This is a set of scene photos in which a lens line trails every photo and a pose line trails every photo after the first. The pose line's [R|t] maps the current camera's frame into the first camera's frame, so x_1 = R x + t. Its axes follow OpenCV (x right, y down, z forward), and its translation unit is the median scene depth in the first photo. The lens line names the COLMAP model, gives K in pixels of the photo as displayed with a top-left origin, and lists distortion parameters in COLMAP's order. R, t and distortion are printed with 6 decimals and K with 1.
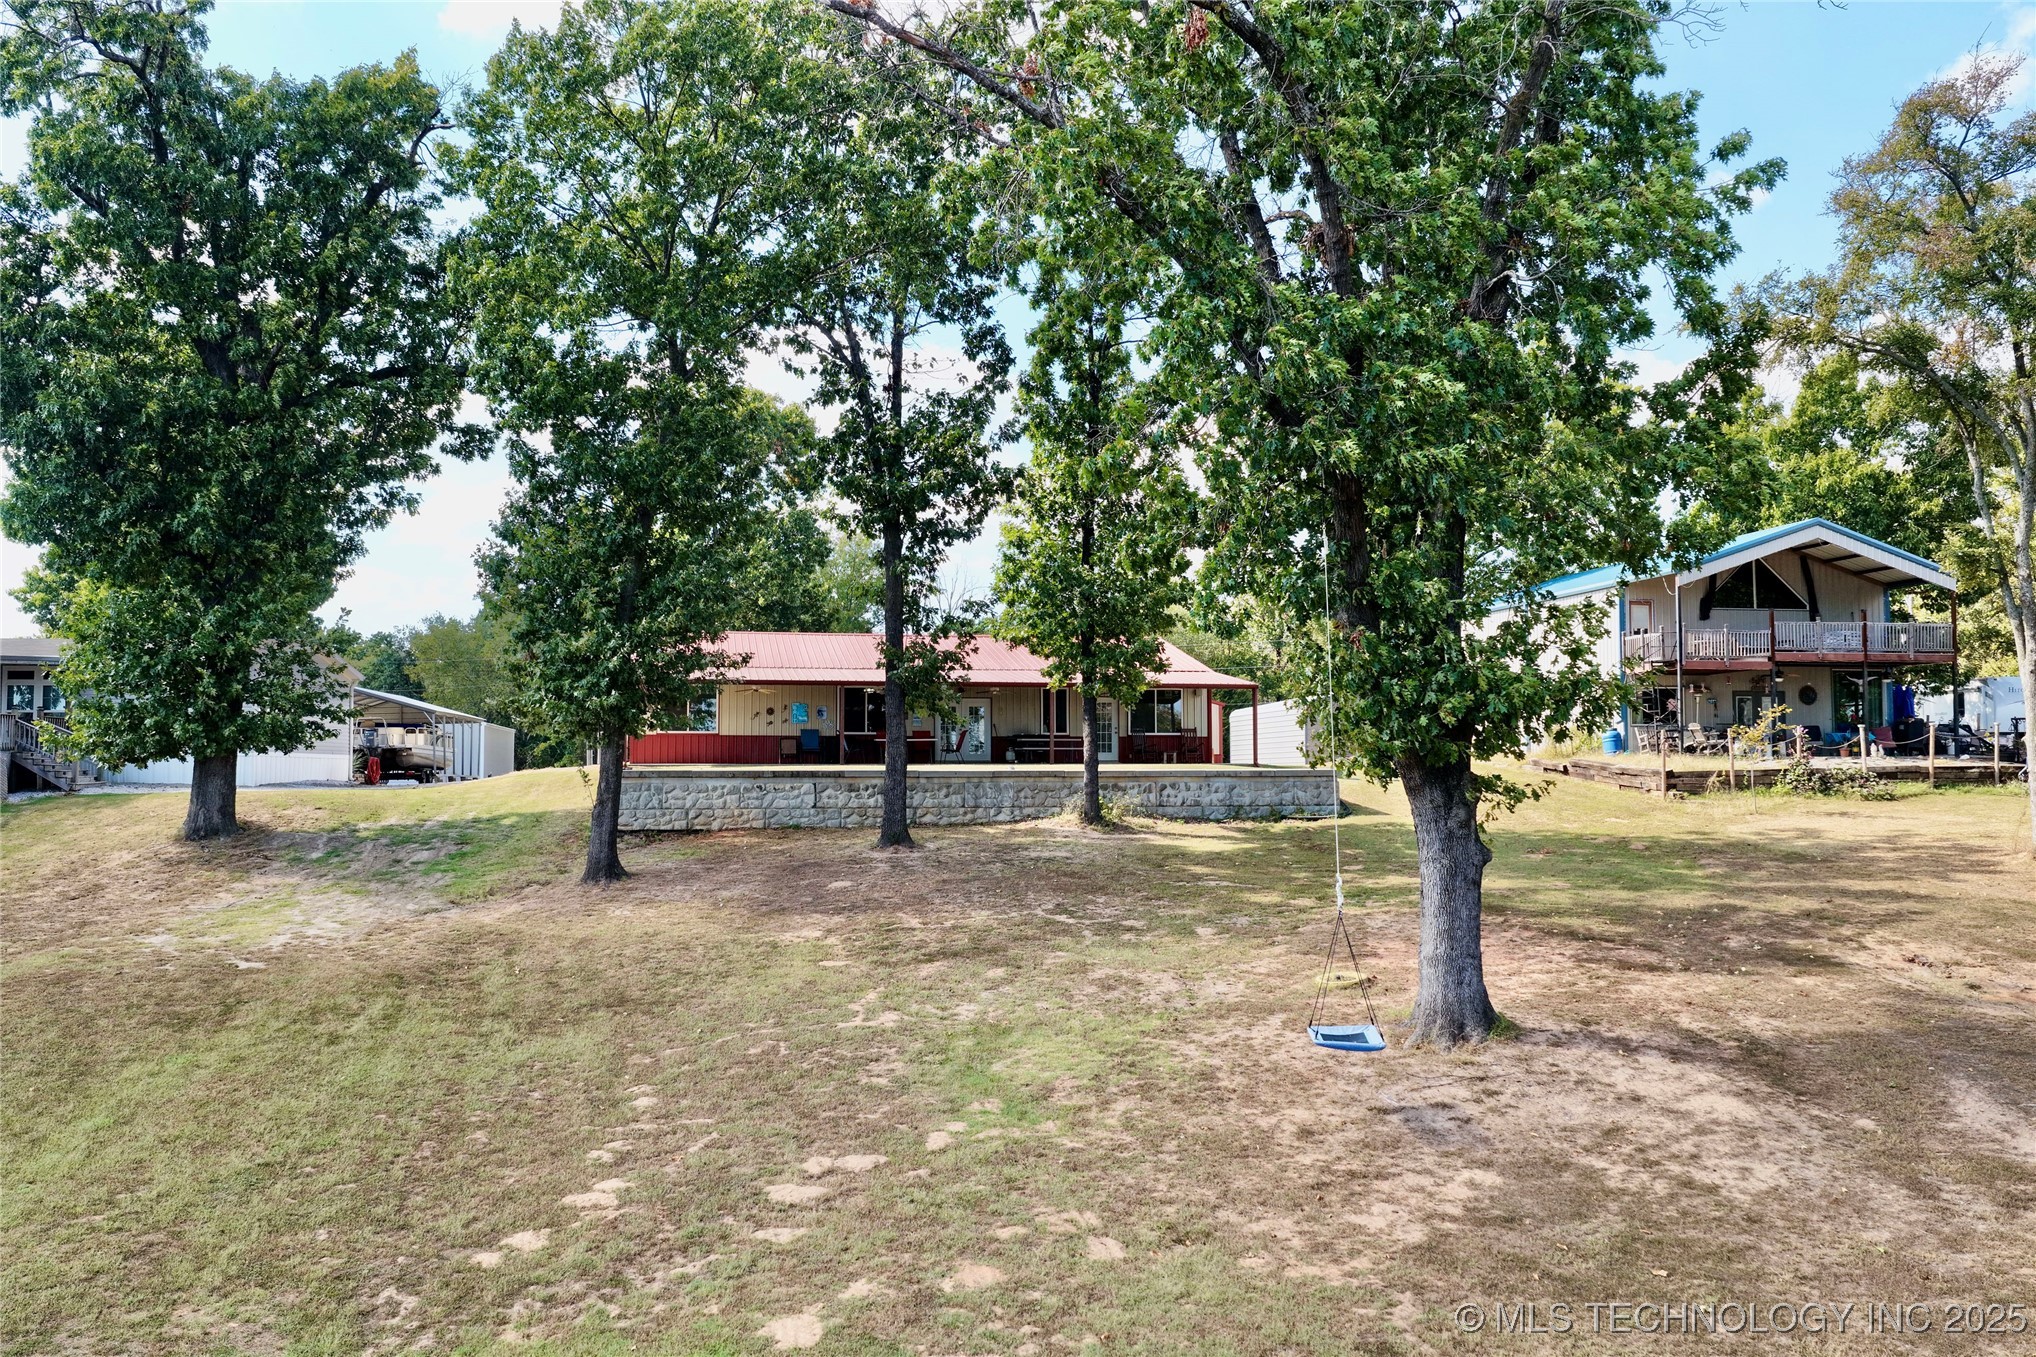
lens RADIAL K [[1681.2, 0, 1018.0], [0, 1681.2, 678.5], [0, 0, 1]] dist [-0.008555, 0.000148]
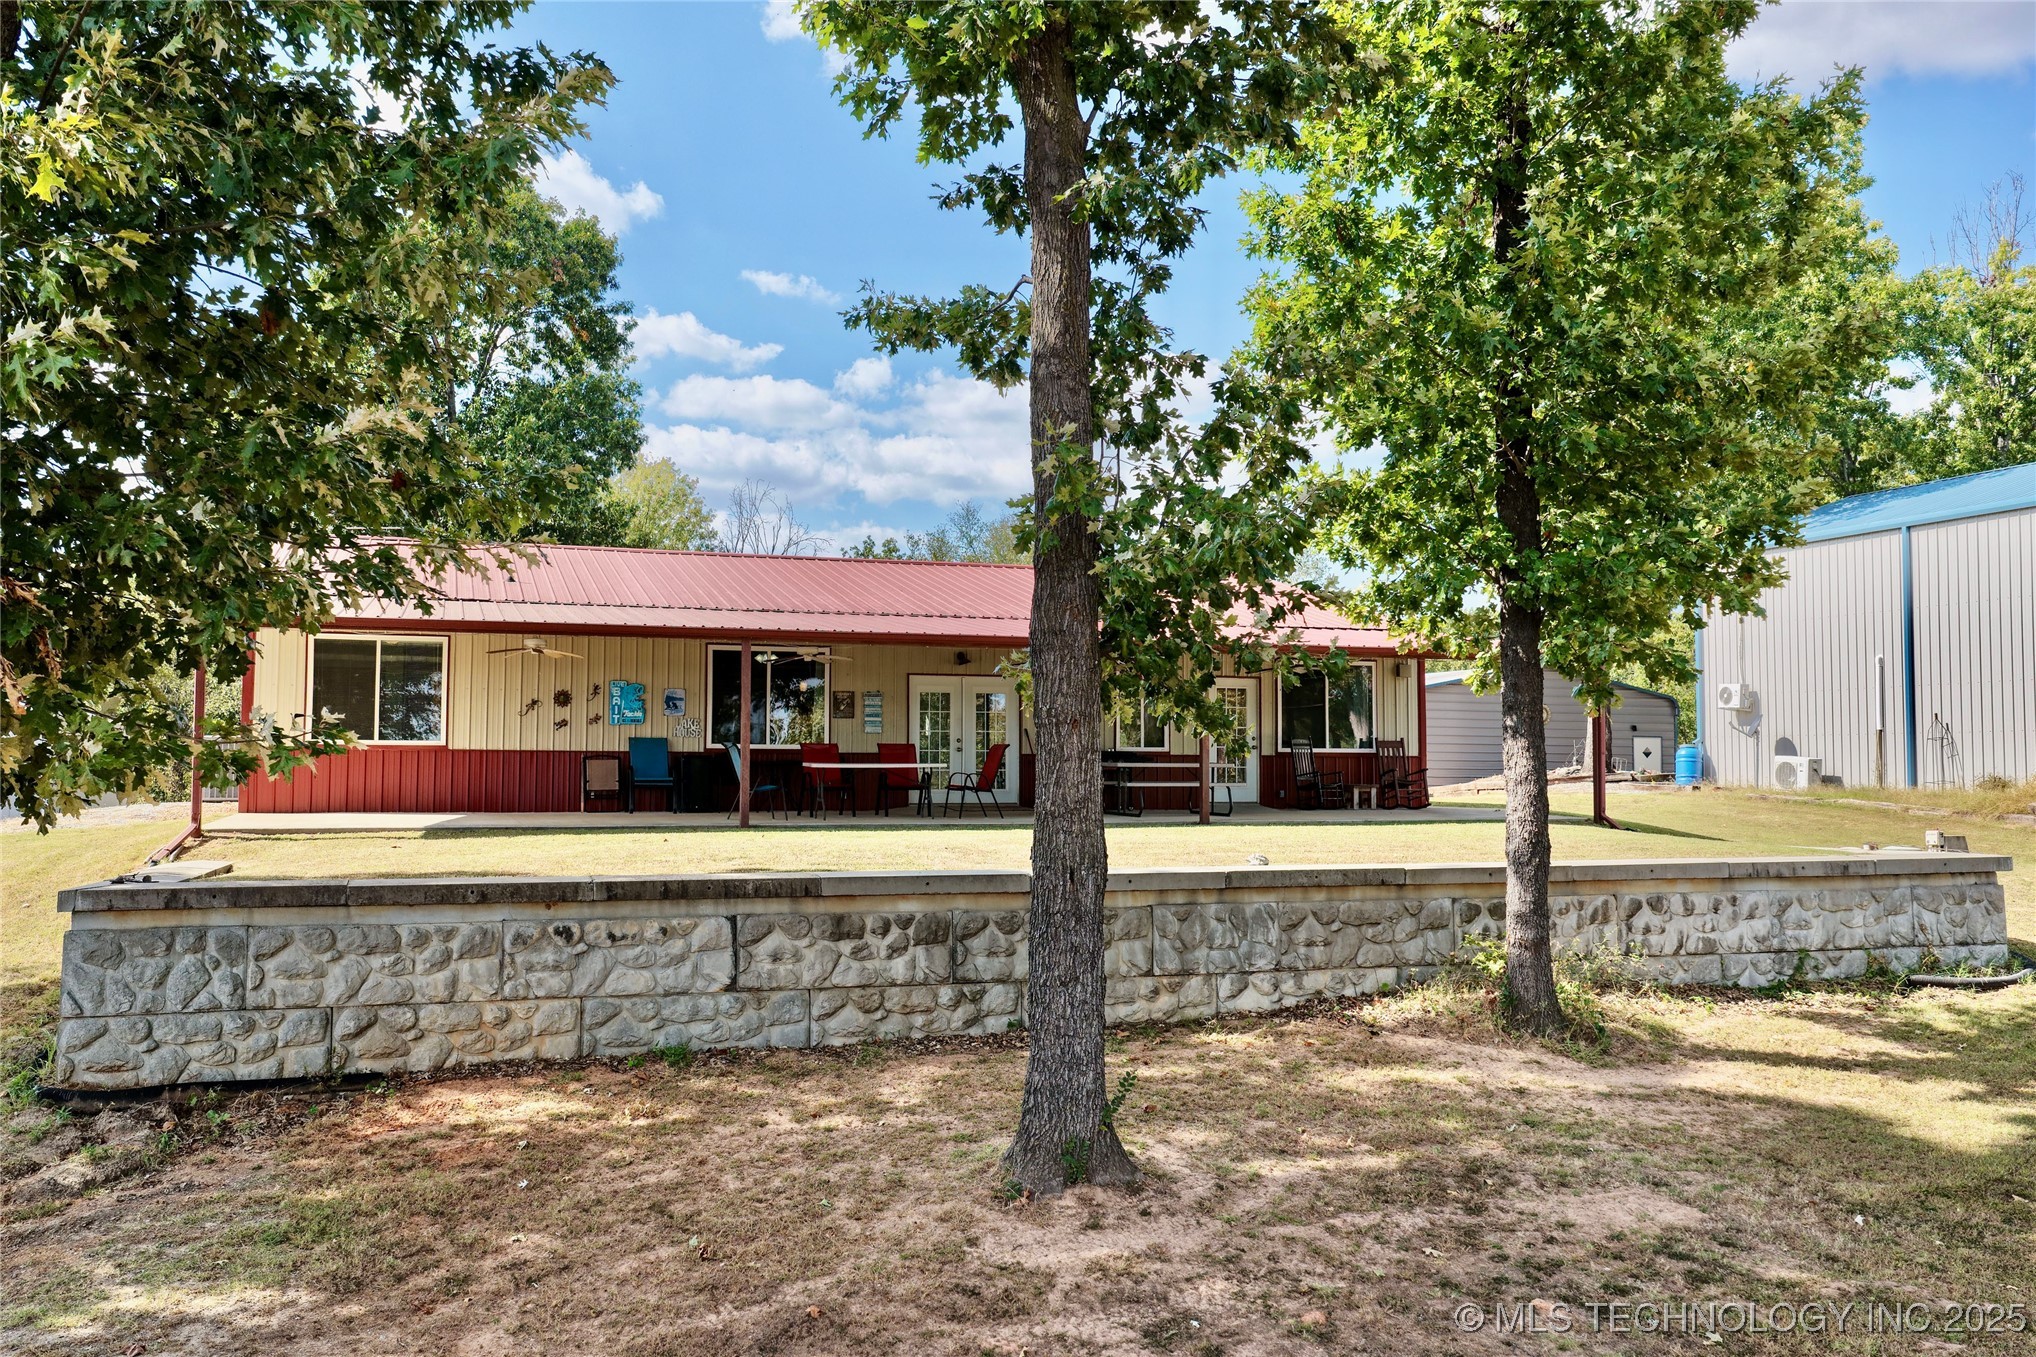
lens RADIAL K [[1681.2, 0, 1018.0], [0, 1681.2, 678.5], [0, 0, 1]] dist [-0.008555, 0.000148]
pose [[0.989393, 0.012811, 0.144699, -0.112131], [-0.013755, 0.999890, 0.005525, 0.012126], [-0.144612, -0.007457, 0.989460, 0.651913]]
